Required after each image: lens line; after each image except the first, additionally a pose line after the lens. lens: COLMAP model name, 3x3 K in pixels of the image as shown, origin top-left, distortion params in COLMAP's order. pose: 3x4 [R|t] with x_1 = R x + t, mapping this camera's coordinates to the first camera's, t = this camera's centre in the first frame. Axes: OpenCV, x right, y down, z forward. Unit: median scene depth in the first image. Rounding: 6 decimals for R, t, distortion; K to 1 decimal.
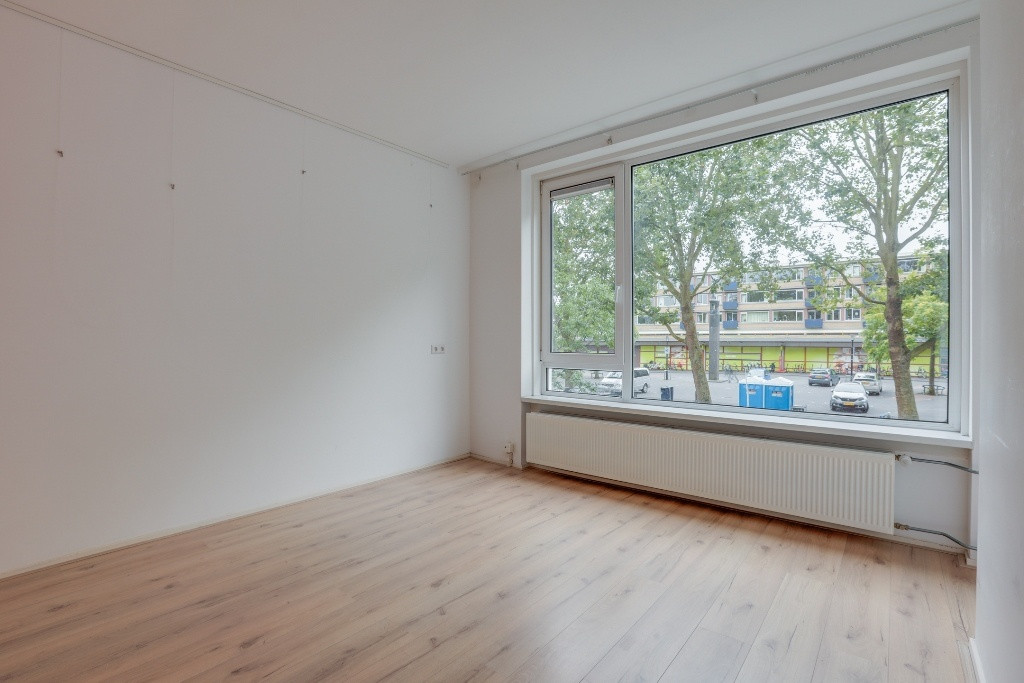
lens RADIAL K [[470.9, 0, 499.6], [0, 470.9, 340.1], [0, 0, 1]] dist [-0.042965, 0.008037]
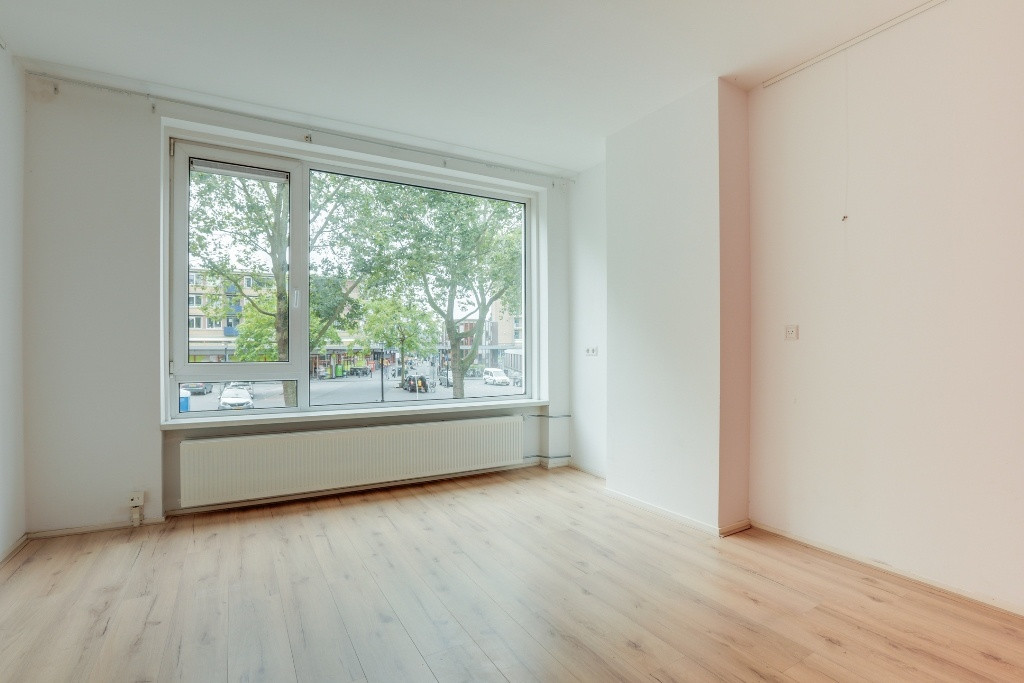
lens RADIAL K [[506.3, 0, 491.4], [0, 506.3, 345.2], [0, 0, 1]] dist [-0.038949, 0.013131]
pose [[0.360390, 0.003819, 0.932794, -0.625189], [0.001460, 0.999988, -0.004658, 0.001293], [-0.932801, 0.003041, 0.360380, 0.297970]]
